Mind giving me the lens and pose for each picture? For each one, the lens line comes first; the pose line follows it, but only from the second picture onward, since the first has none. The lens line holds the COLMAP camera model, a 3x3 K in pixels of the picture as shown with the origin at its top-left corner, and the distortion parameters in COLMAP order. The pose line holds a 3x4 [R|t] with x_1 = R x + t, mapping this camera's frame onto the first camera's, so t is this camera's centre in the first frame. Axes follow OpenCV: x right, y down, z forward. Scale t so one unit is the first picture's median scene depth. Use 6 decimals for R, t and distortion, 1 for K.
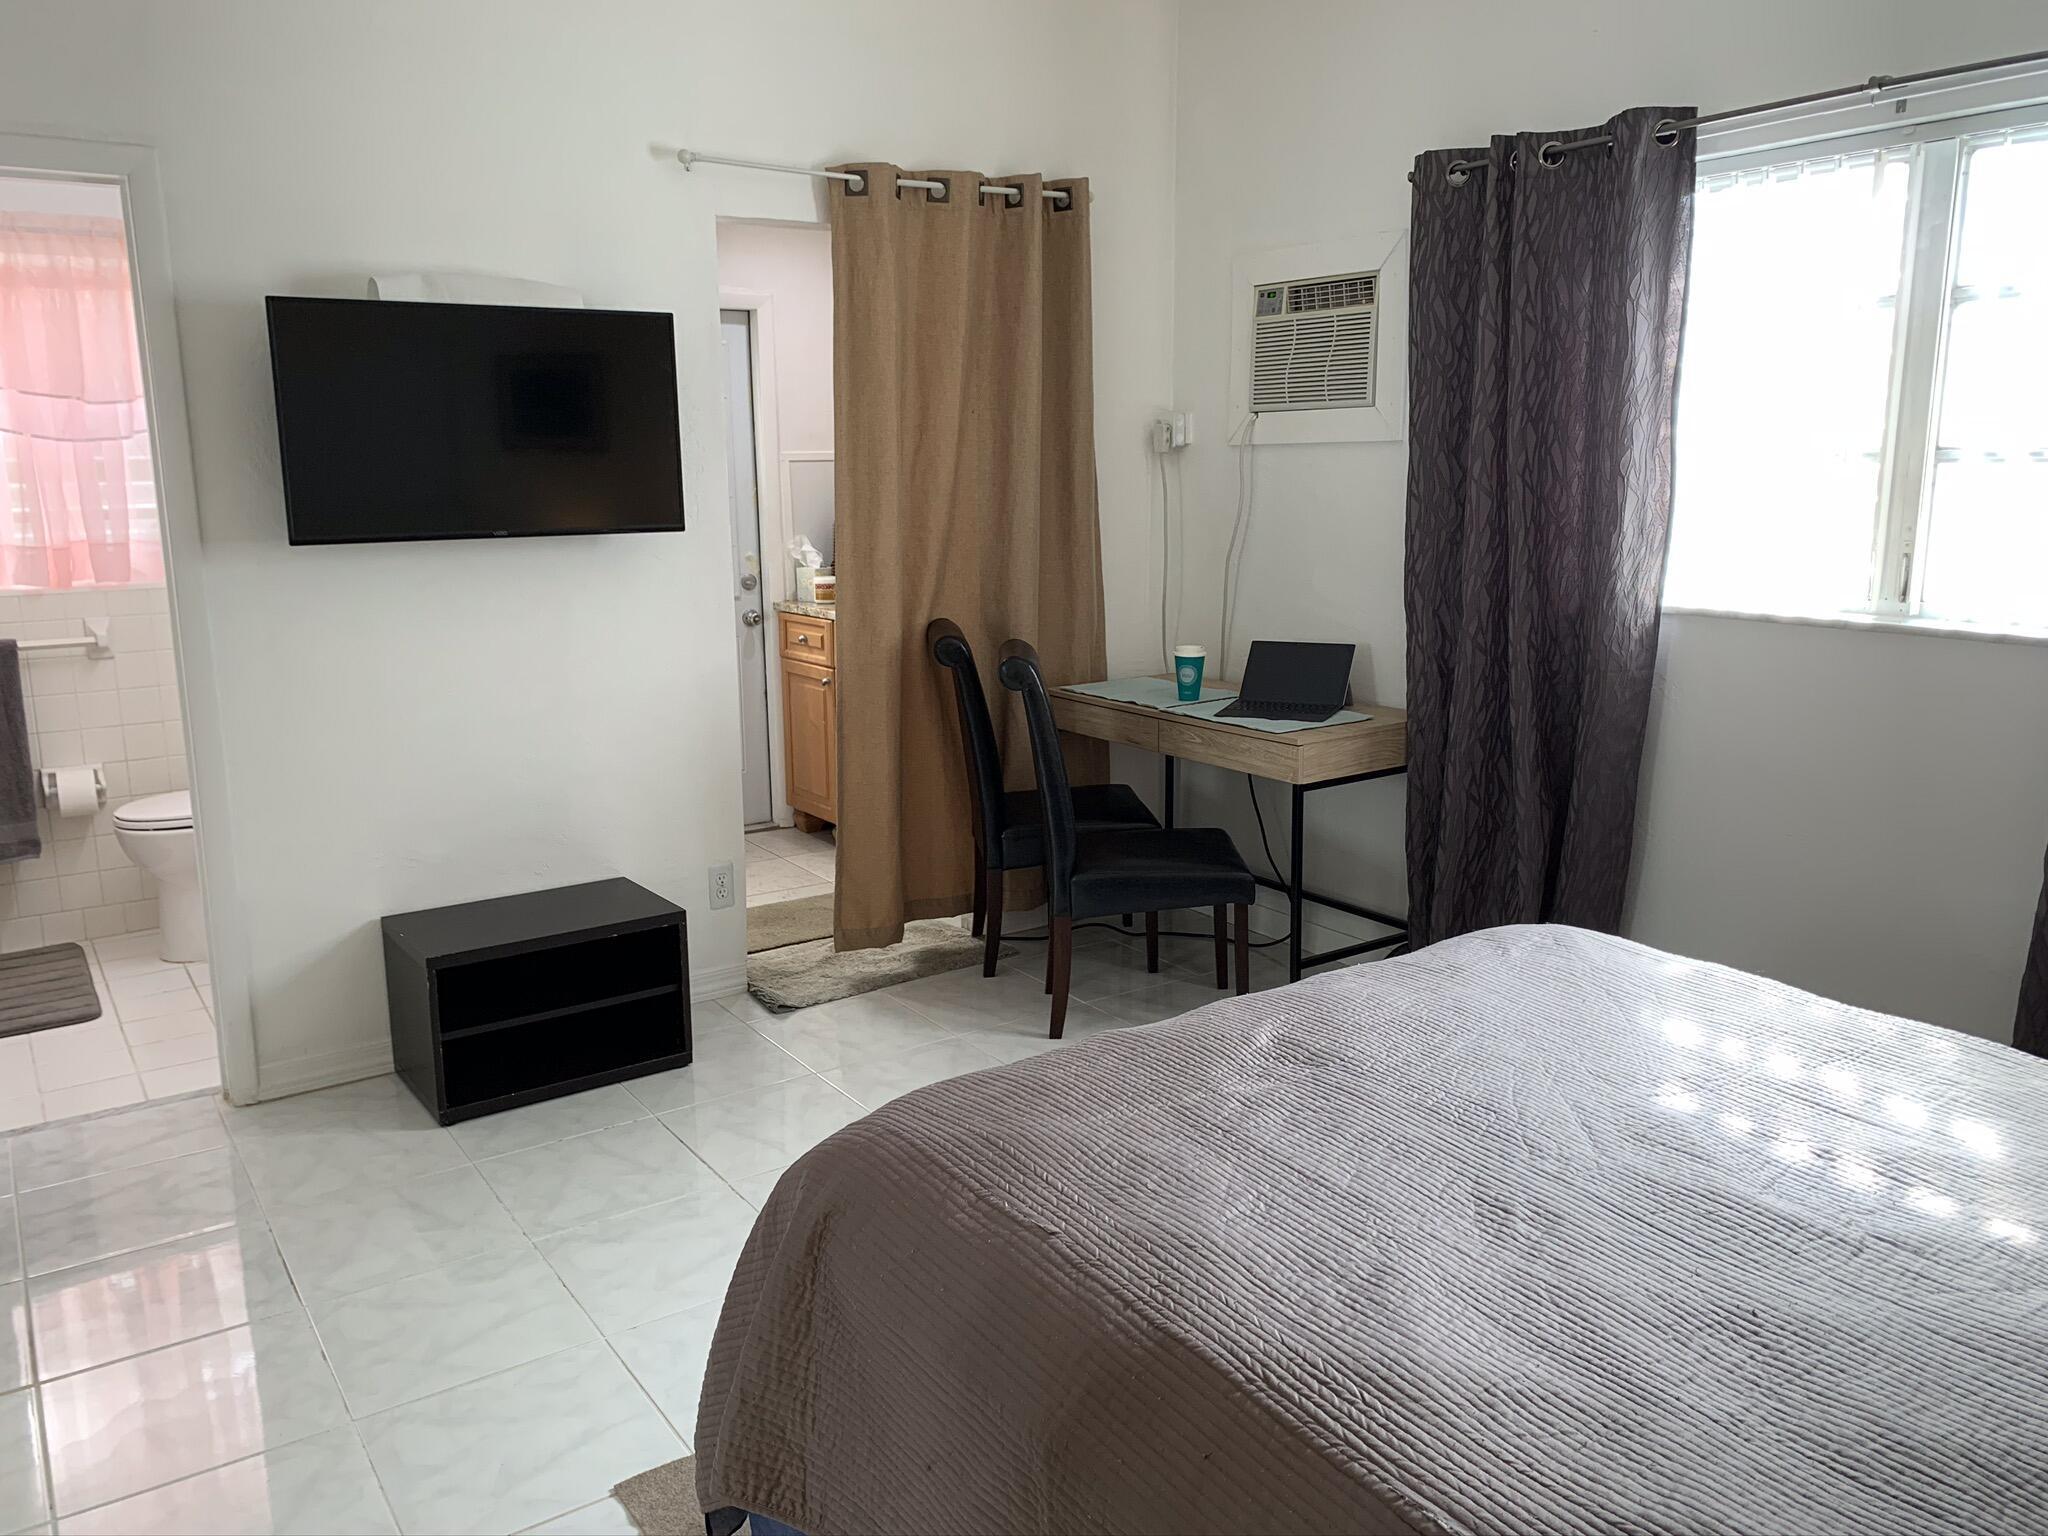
lens RADIAL K [[1598.5, 0, 1024.0], [0, 1598.5, 768.0], [0, 0, 1]] dist [0.094046, -0.216406]
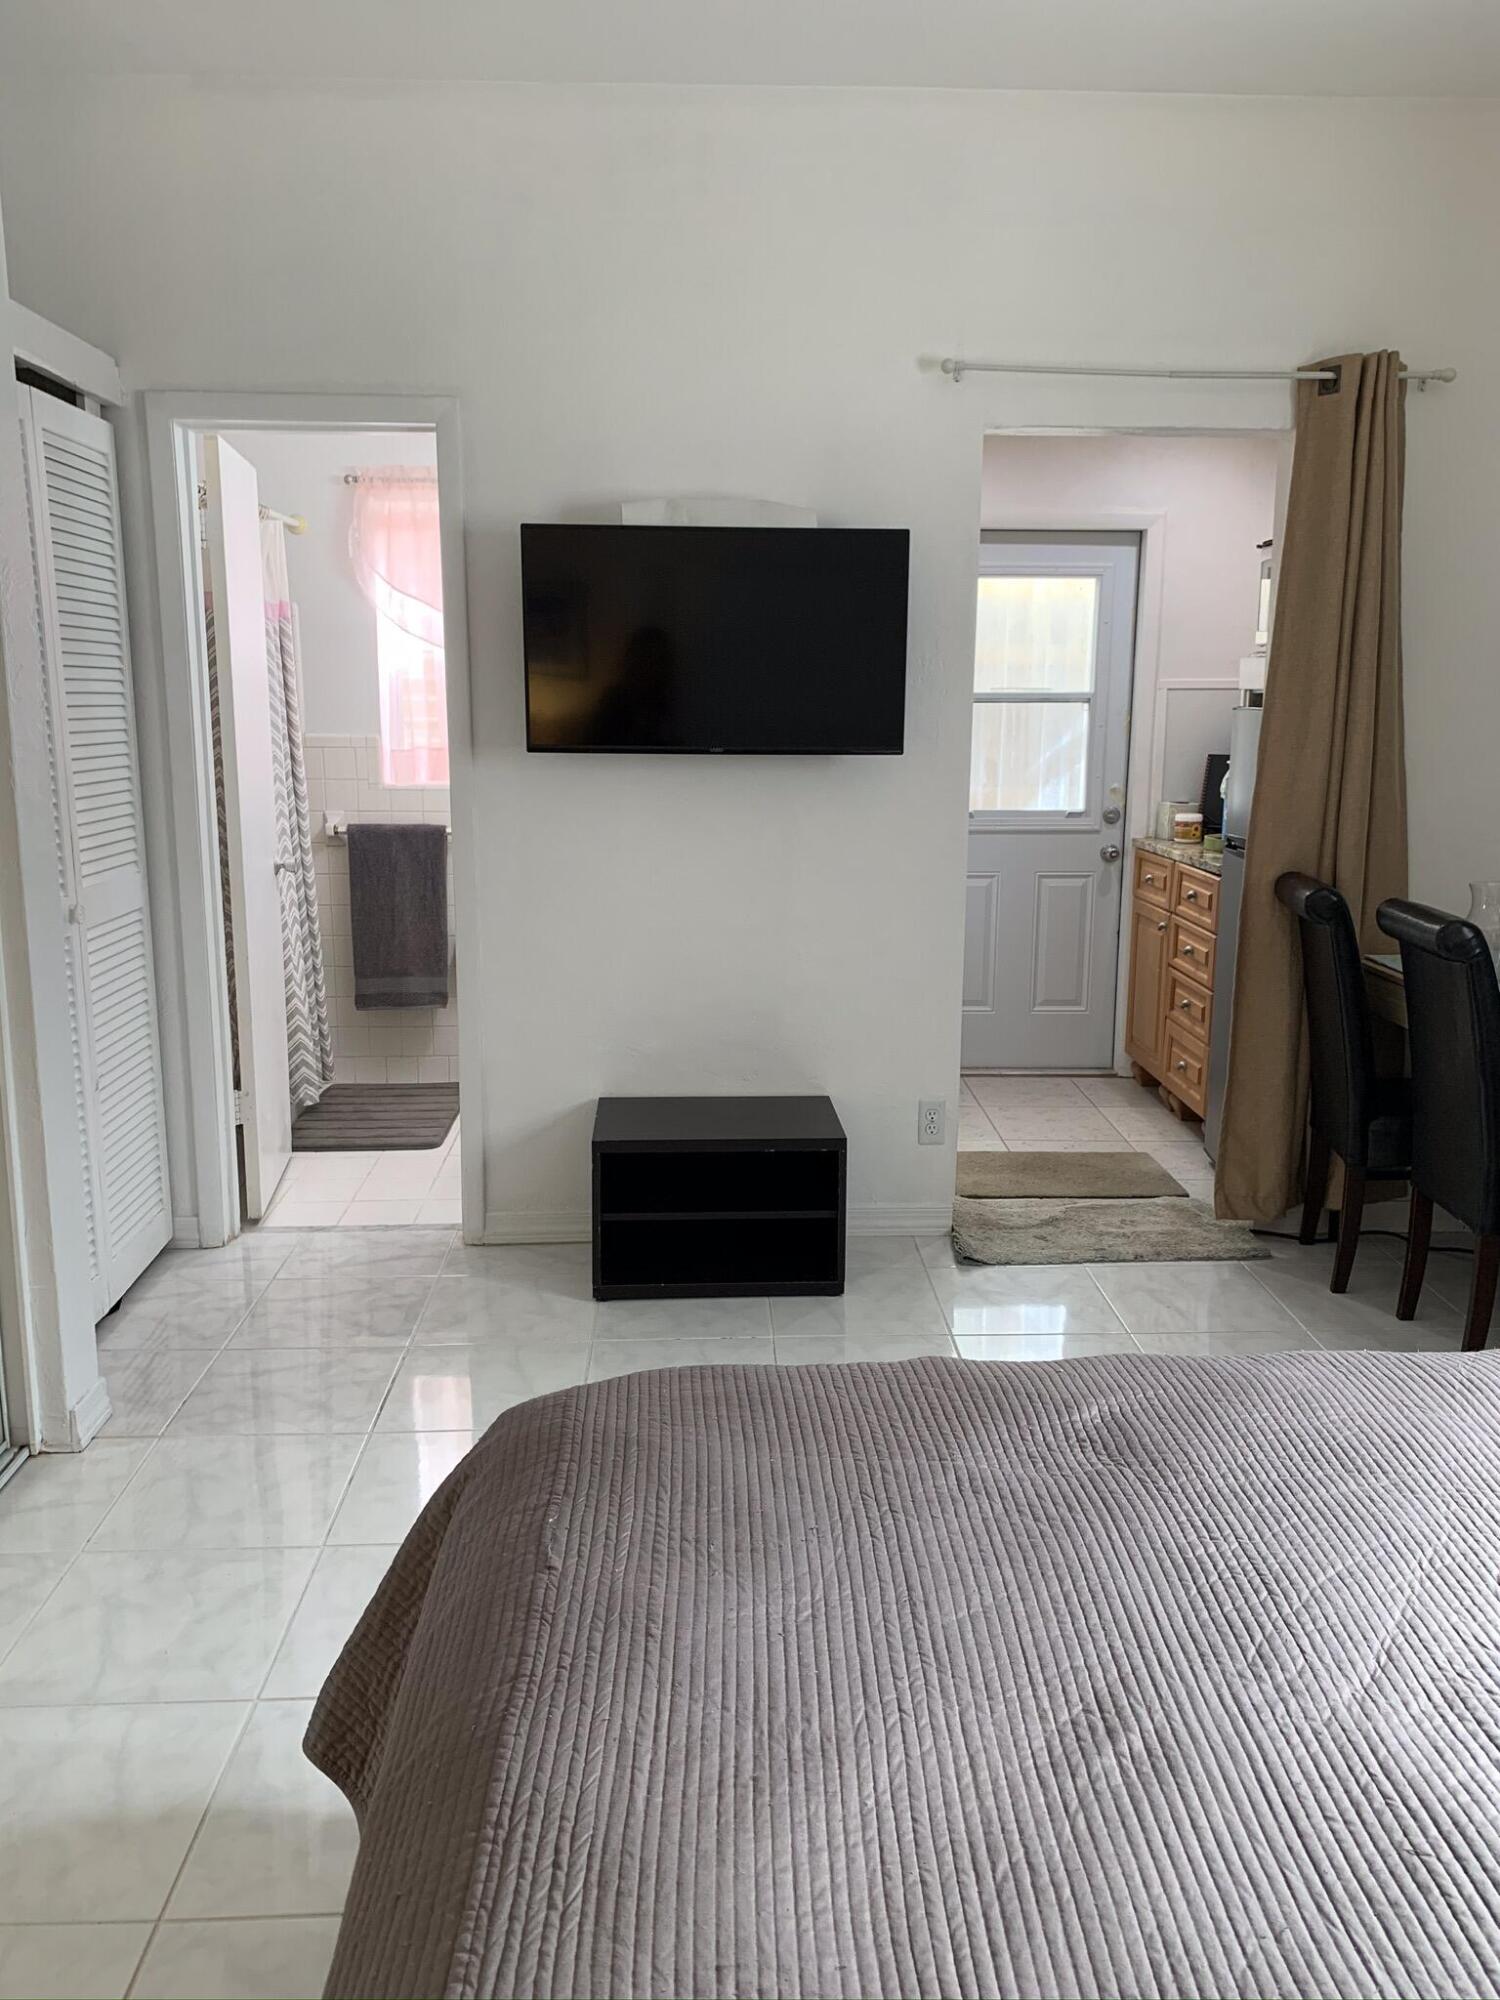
lens RADIAL K [[1561.1, 0, 742.8], [0, 1561.1, 983.8], [0, 0, 1]] dist [0.094046, -0.216406]
pose [[0.842460, 0.114381, -0.526476, 0.220548], [-0.119599, 0.992526, 0.024254, -0.020063], [0.525316, 0.042533, 0.849844, 0.147475]]
